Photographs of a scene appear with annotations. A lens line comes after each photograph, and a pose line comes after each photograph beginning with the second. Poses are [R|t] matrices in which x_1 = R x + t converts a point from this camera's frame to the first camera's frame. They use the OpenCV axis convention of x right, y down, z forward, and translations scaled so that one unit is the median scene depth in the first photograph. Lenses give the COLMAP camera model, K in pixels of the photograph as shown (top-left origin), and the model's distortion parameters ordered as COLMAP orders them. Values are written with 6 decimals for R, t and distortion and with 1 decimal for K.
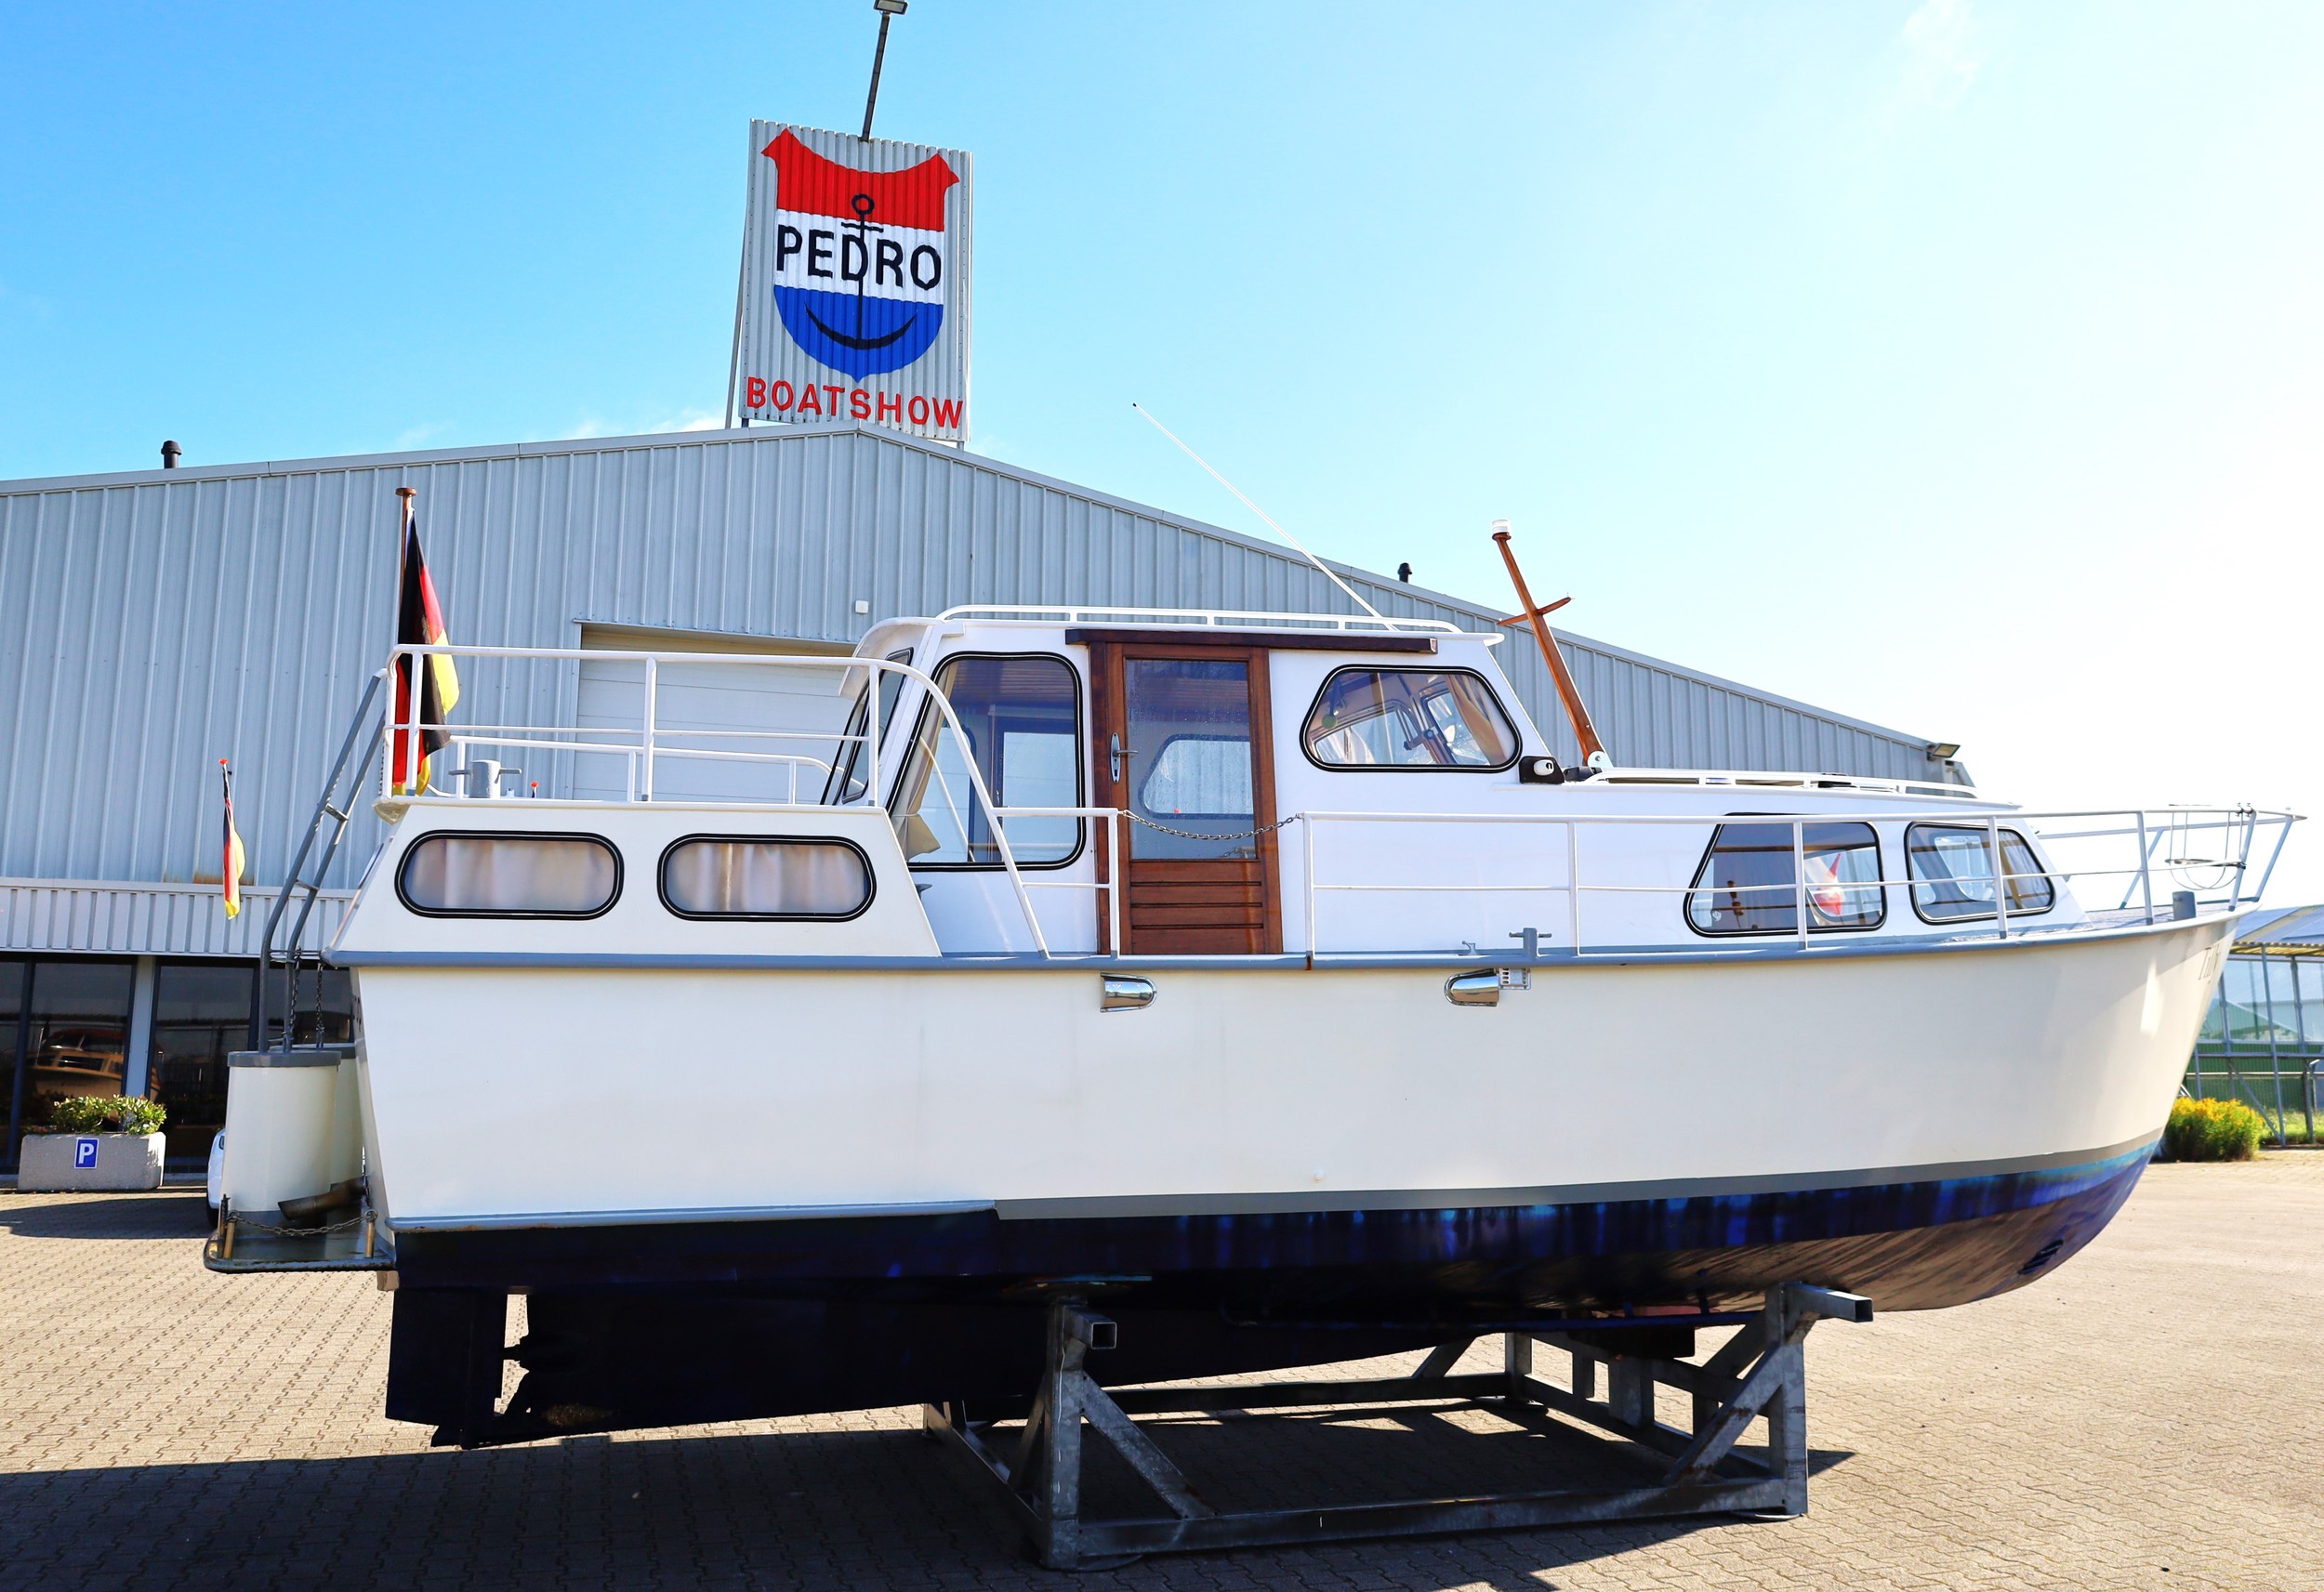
lens RADIAL K [[1859.1, 0, 1162.0], [0, 1859.1, 796.0], [0, 0, 1]] dist [-0.006716, -0.002473]
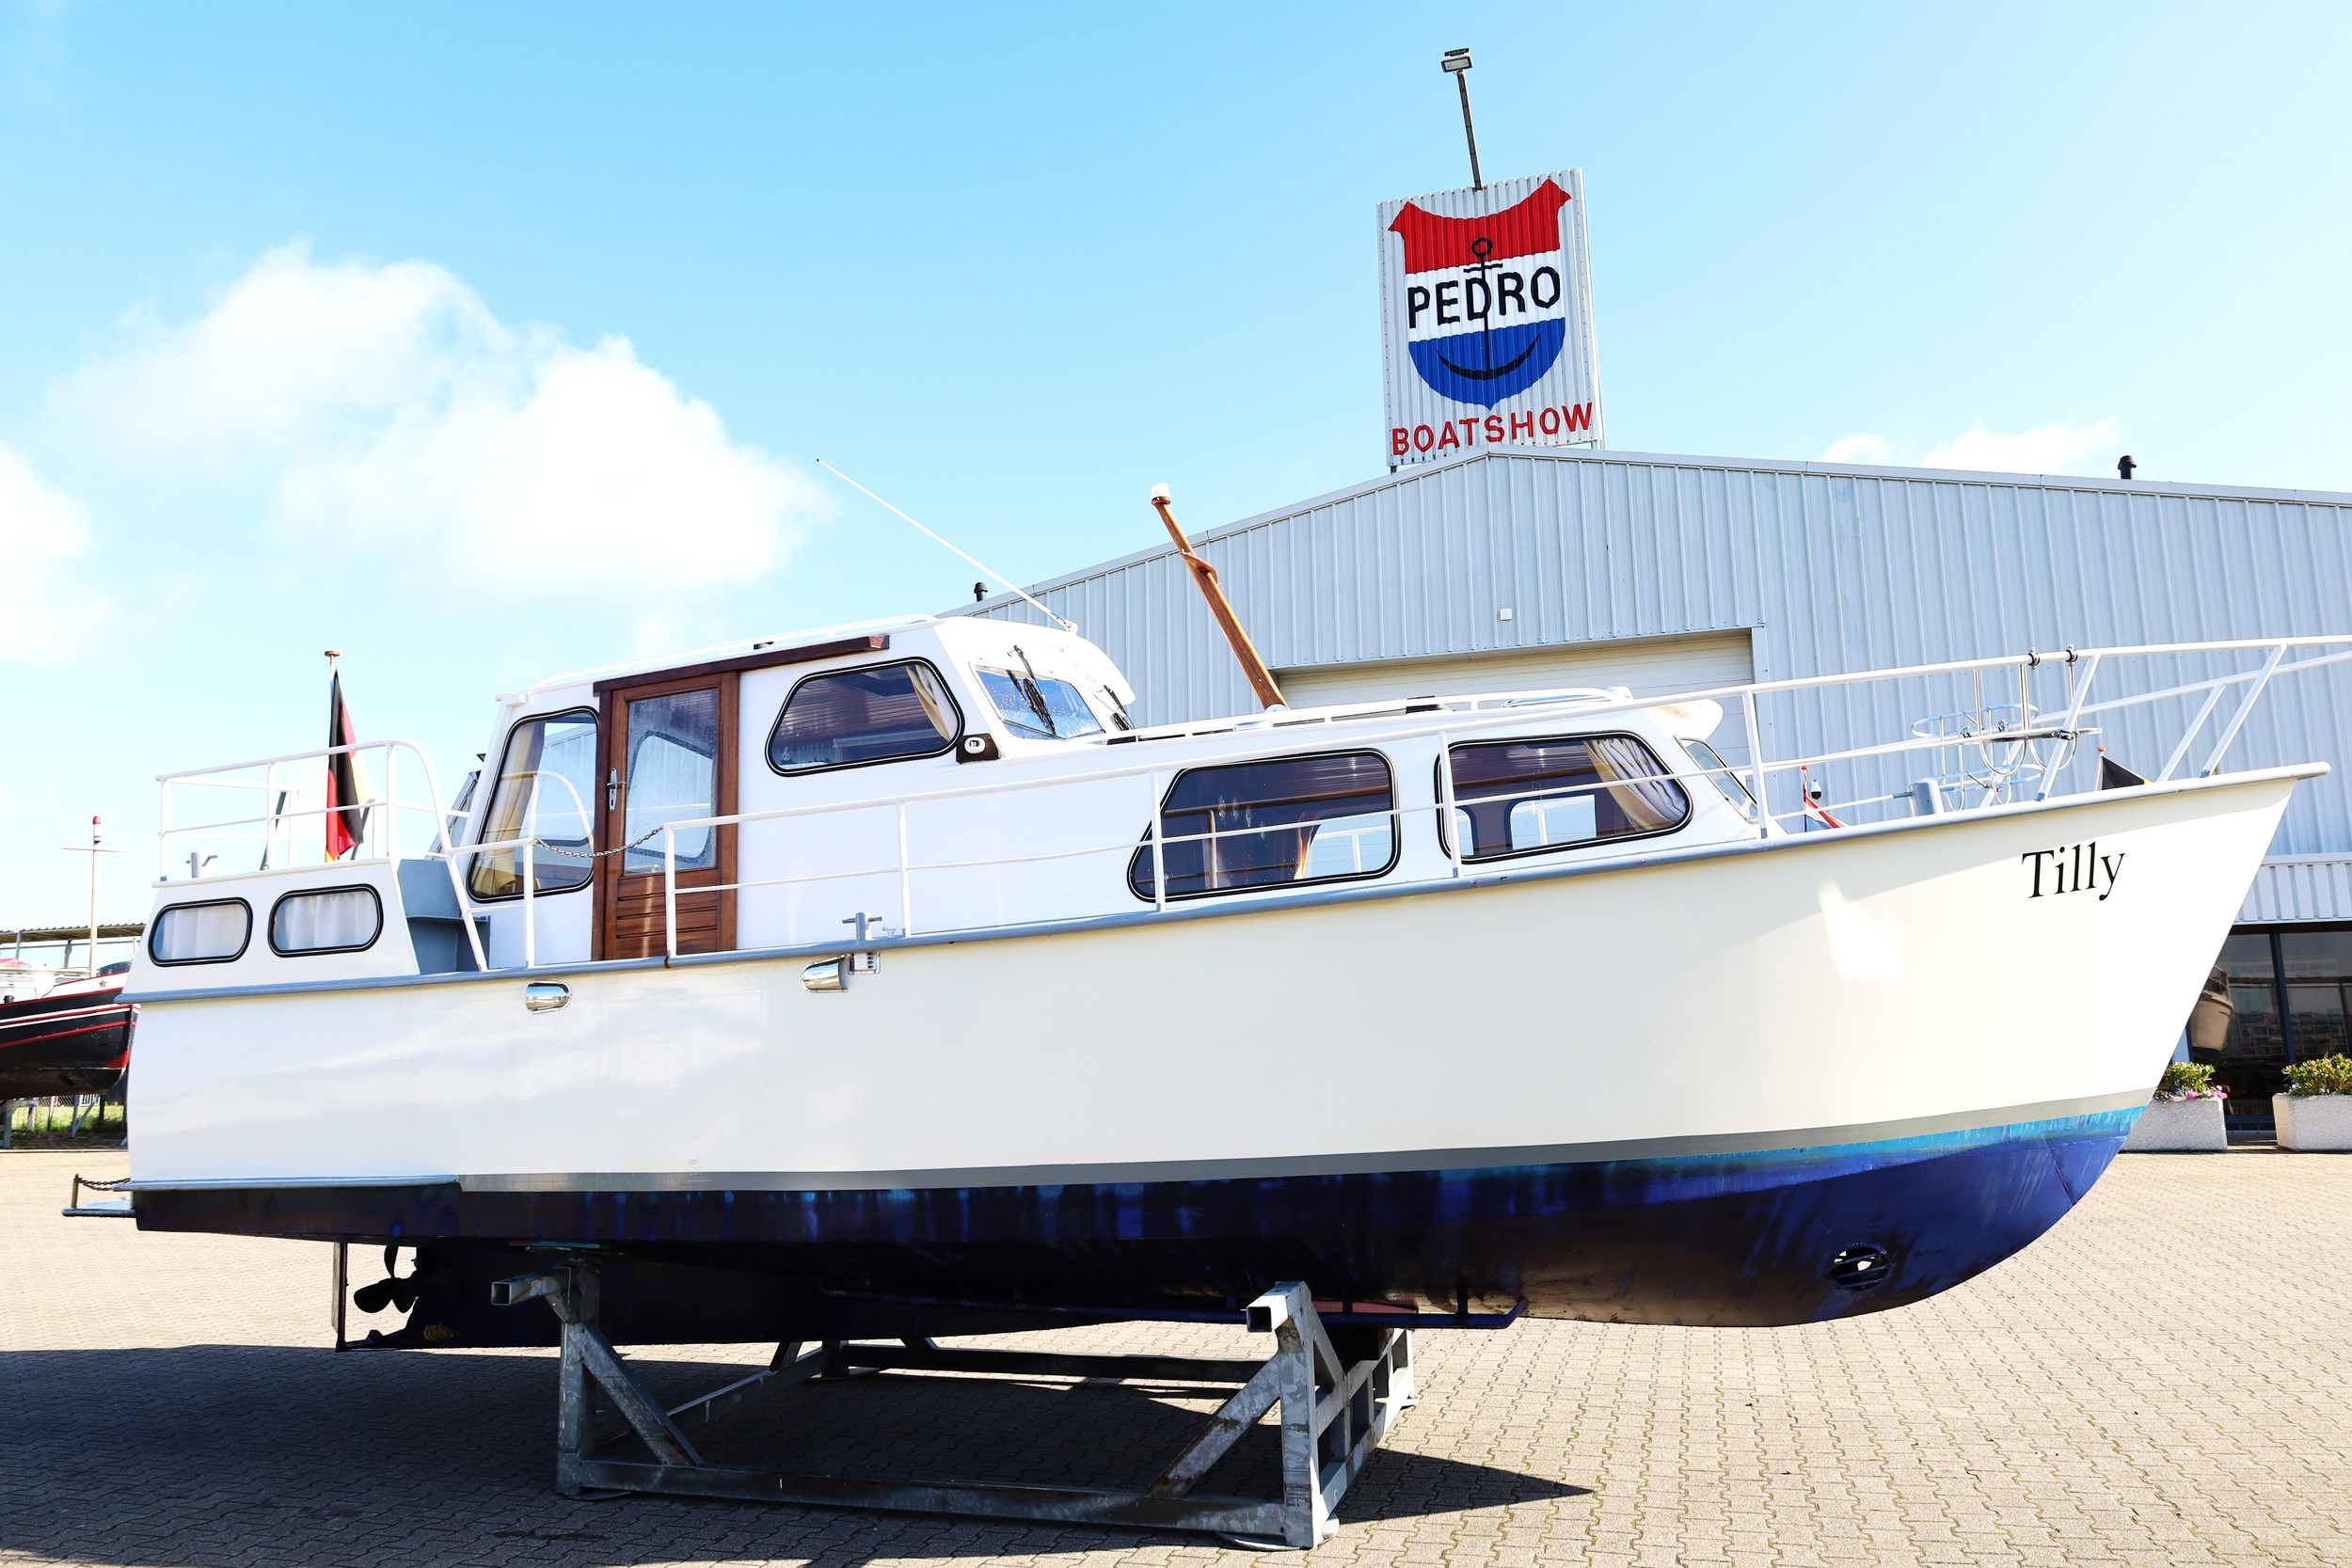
lens RADIAL K [[1659.1, 0, 1176.0], [0, 1659.1, 784.0], [0, 0, 1]] dist [-0.000826, 0.000109]
pose [[0.817934, -0.114488, -0.563806, 0.209272], [0.111166, 0.992982, -0.040365, 0.014031], [0.564470, -0.029660, 0.824920, 0.087785]]
